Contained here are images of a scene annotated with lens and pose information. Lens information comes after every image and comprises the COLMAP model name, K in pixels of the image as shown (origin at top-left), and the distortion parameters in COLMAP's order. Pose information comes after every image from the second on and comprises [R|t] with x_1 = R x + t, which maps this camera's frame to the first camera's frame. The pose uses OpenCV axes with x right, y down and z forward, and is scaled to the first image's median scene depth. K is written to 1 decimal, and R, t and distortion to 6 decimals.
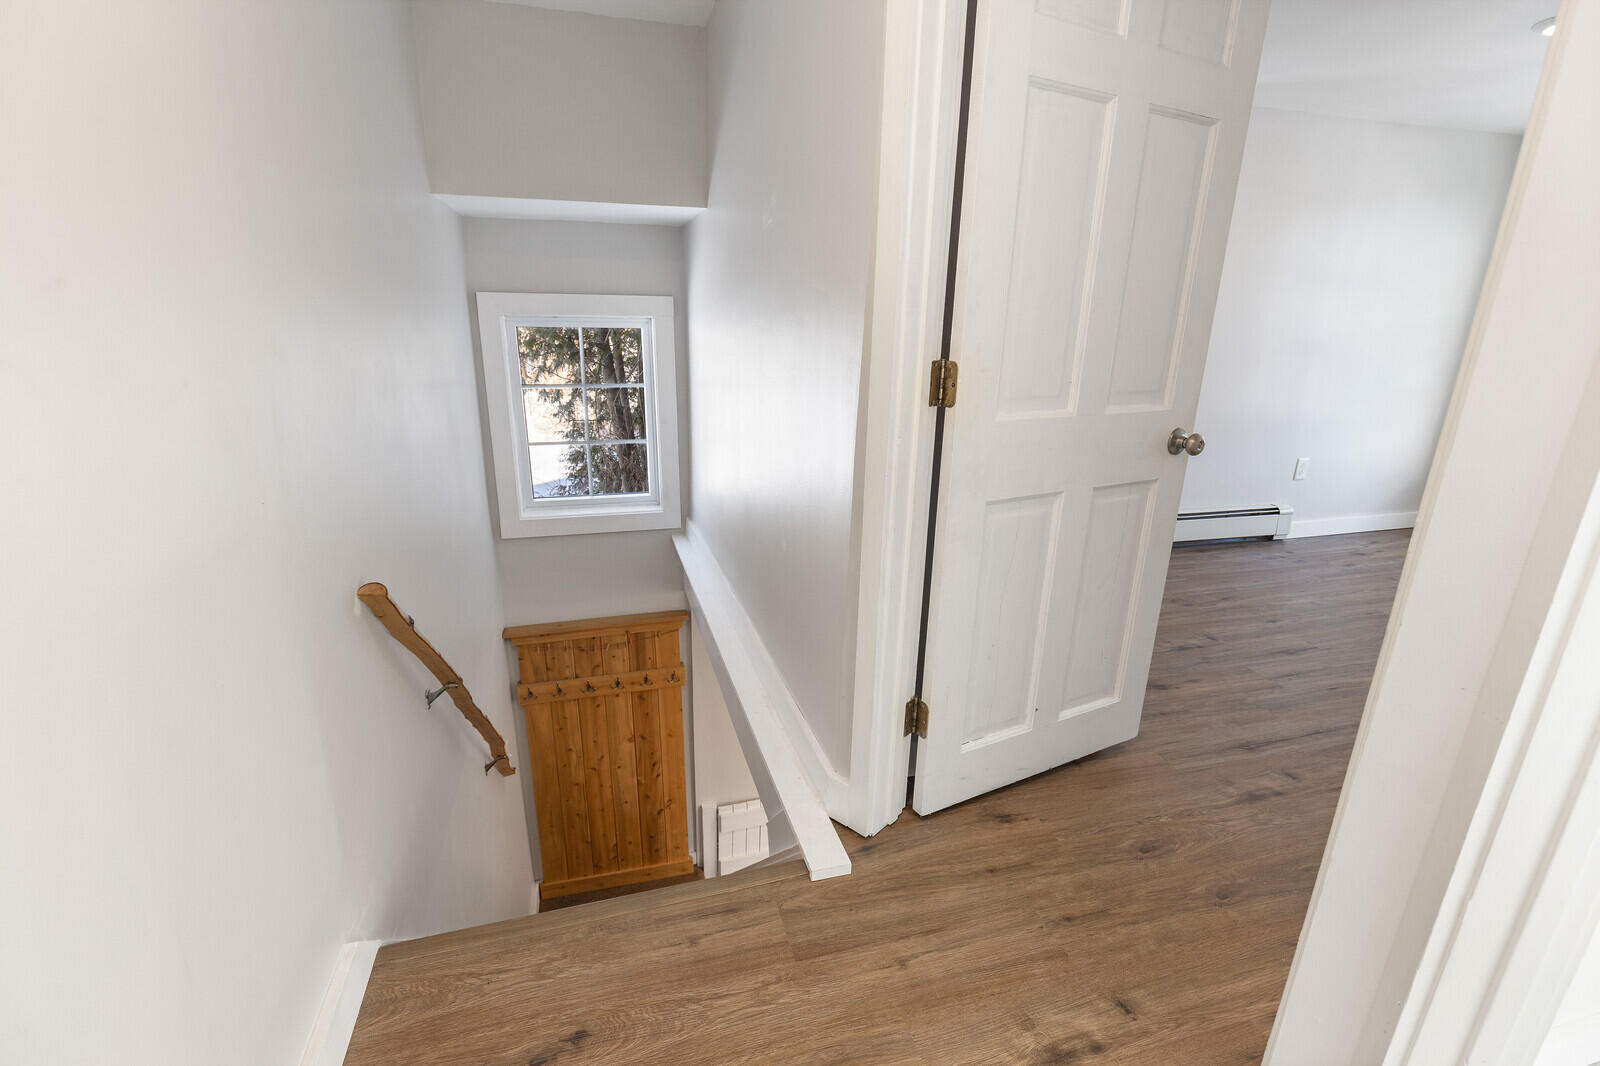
lens RADIAL K [[712.3, 0, 797.3], [0, 712.3, 527.6], [0, 0, 1]] dist [0.001743, 0.000345]
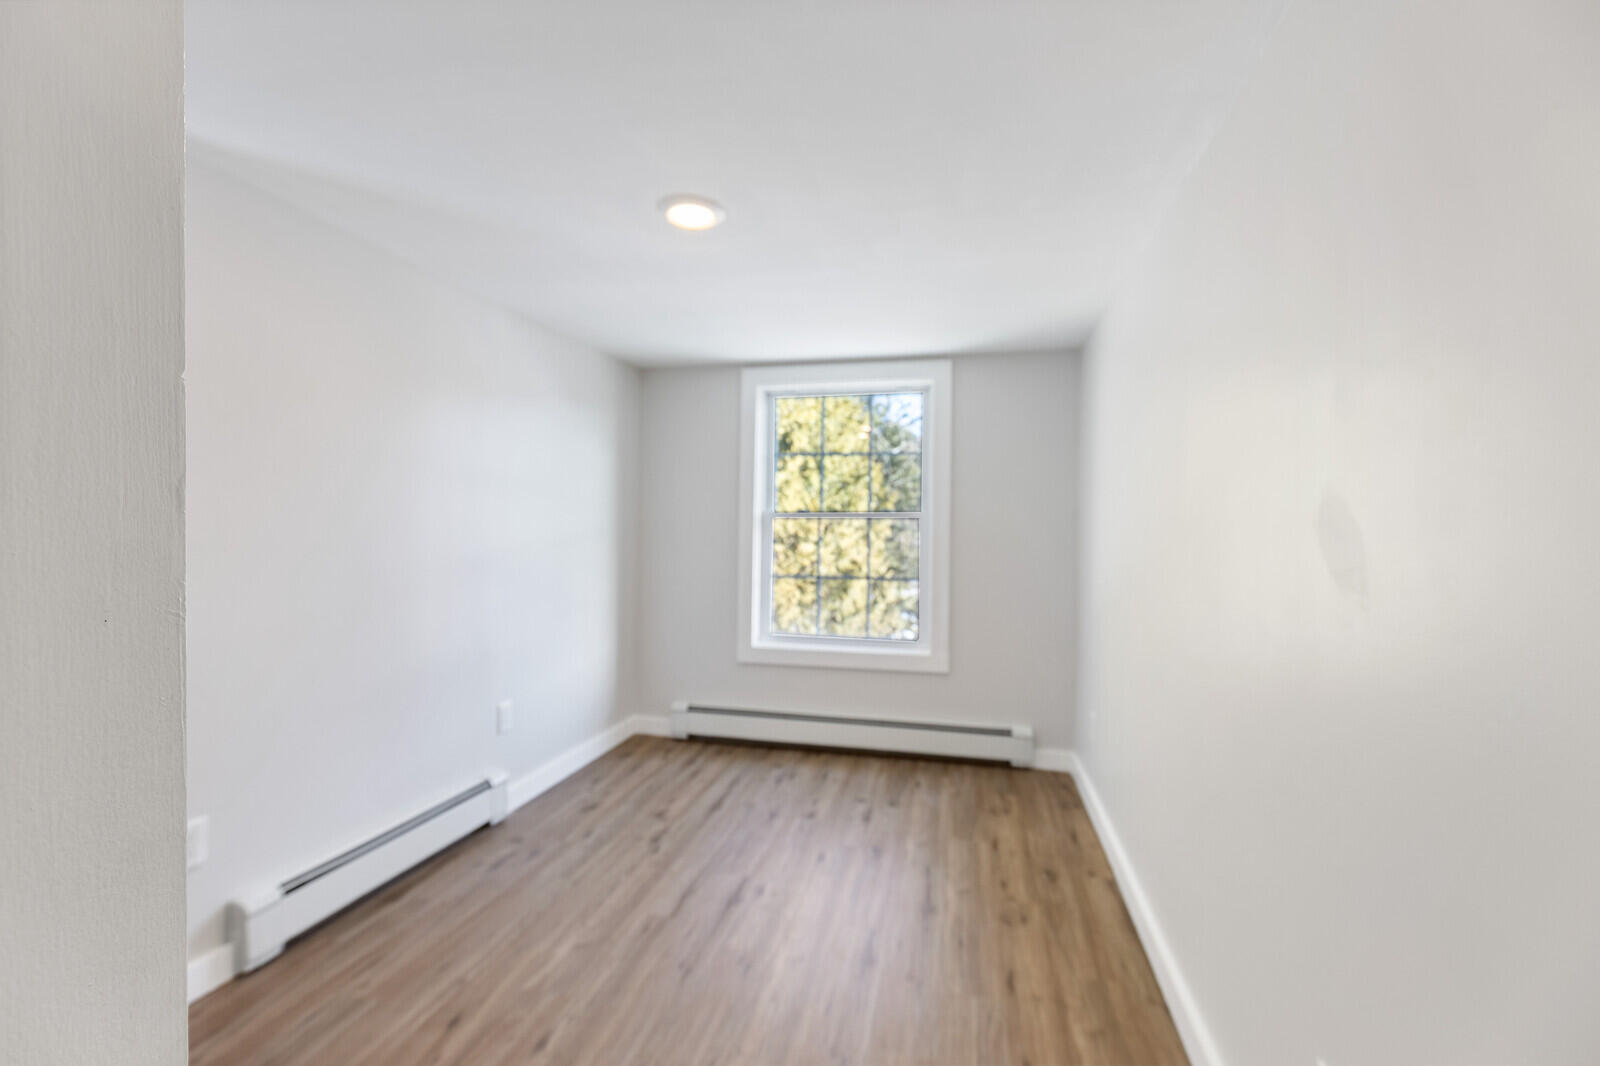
lens RADIAL K [[712.3, 0, 797.3], [0, 712.3, 527.6], [0, 0, 1]] dist [0.001743, 0.000345]
pose [[0.491181, -0.028060, 0.870606, 0.289543], [0.254138, 0.960612, -0.112419, -0.152364], [-0.833160, 0.276472, 0.478965, 0.452416]]
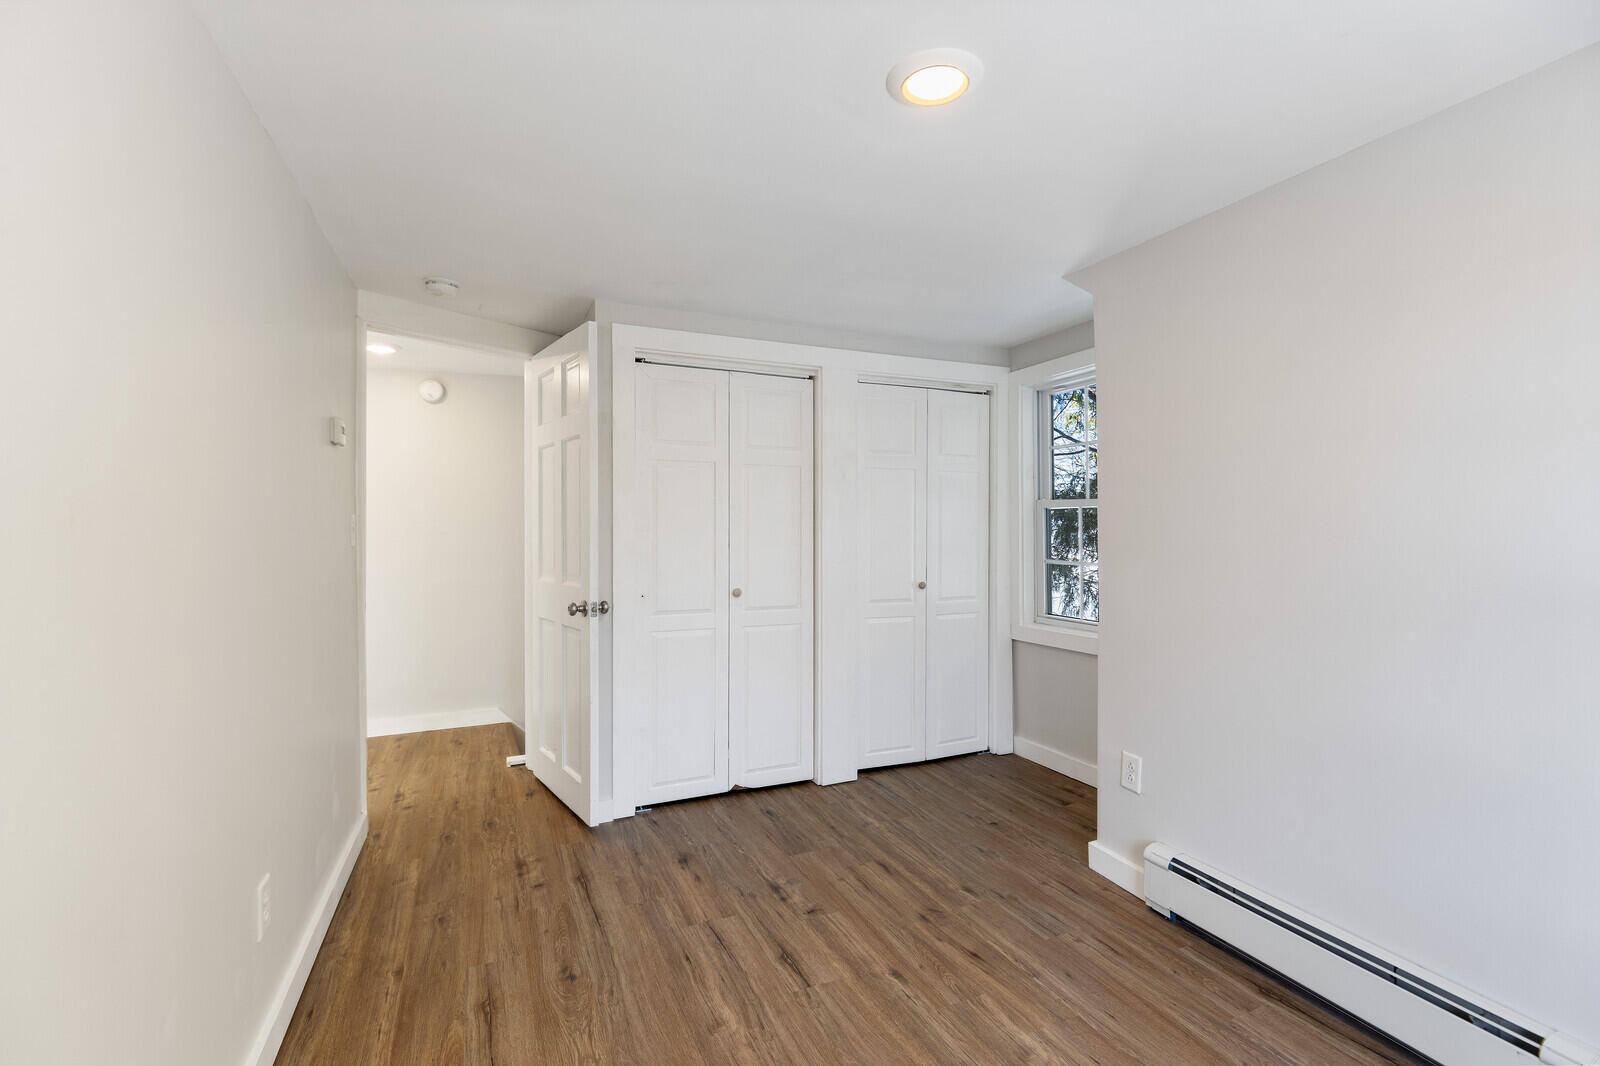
lens RADIAL K [[712.3, 0, 797.3], [0, 712.3, 527.6], [0, 0, 1]] dist [0.001743, 0.000345]
pose [[0.145649, -0.027092, -0.988965, 1.342841], [-0.280145, 0.957582, -0.067491, -0.196382], [0.948844, 0.286884, 0.131881, 0.725542]]
